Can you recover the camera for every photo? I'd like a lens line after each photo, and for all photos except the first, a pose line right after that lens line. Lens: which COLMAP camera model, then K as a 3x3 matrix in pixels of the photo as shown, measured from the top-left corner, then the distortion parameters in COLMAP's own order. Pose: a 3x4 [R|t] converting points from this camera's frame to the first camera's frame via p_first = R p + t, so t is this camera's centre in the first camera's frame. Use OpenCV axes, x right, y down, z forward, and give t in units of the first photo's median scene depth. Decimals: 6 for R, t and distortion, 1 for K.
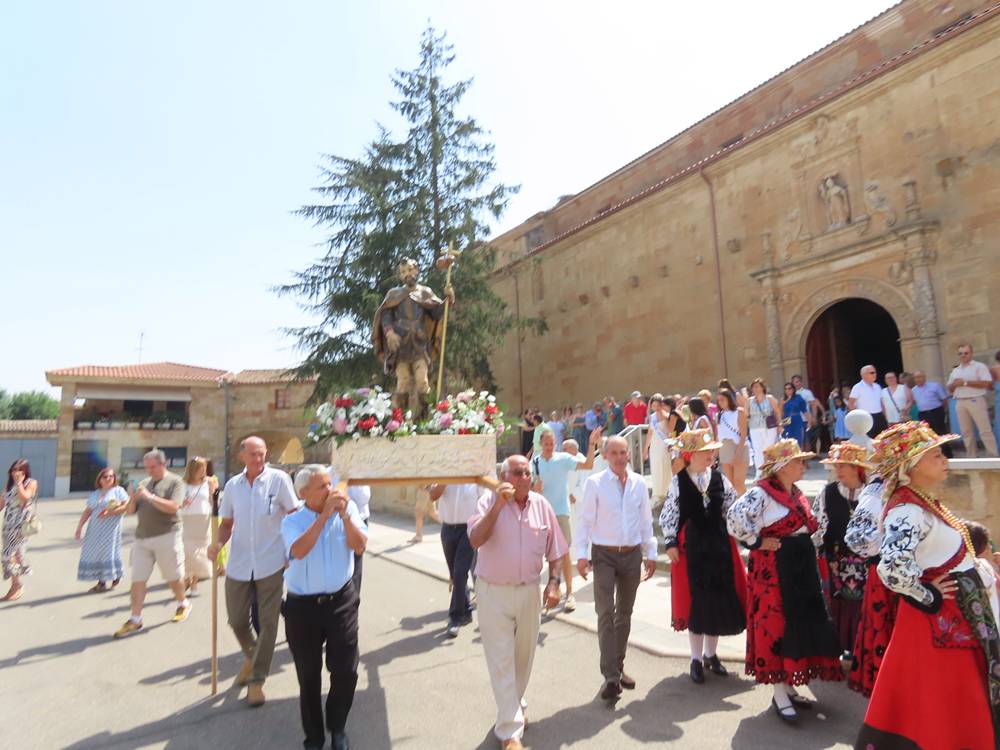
lens RADIAL K [[608.4, 0, 503.5], [0, 608.4, 373.4], [0, 0, 1]] dist [-0.014883, -0.000090]
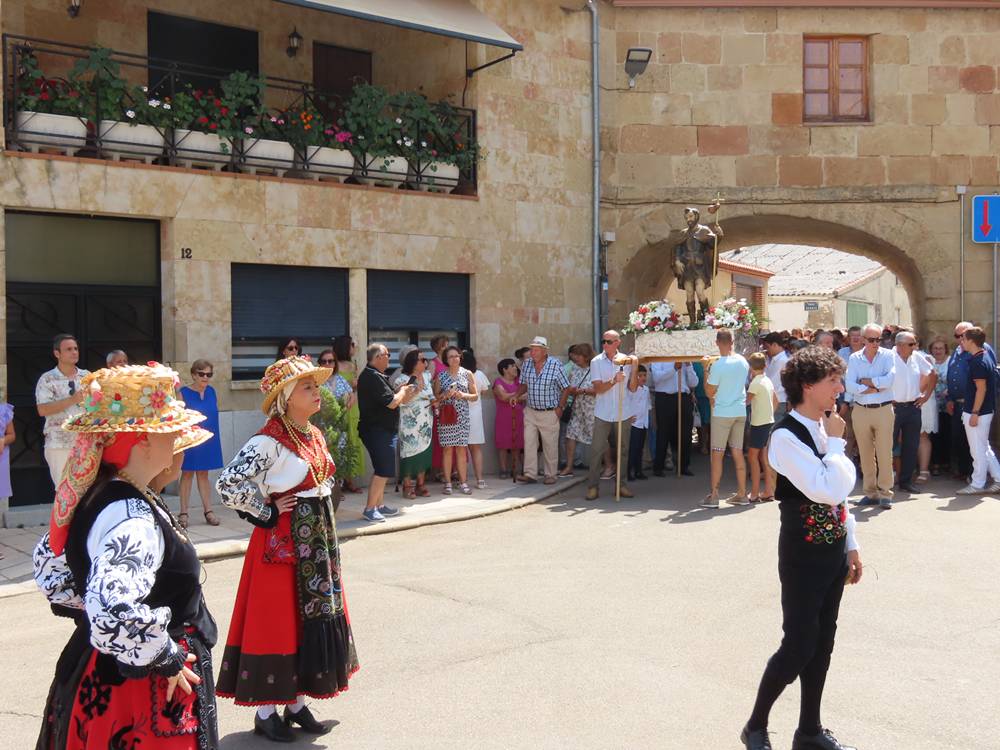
lens RADIAL K [[1184.4, 0, 500.6], [0, 1184.4, 374.4], [0, 0, 1]] dist [0.025586, 0.000000]
pose [[0.991060, 0.015318, 0.132536, -0.925176], [-0.034995, 0.988451, 0.147443, 0.153655], [-0.128747, -0.150763, 0.980150, 0.961041]]
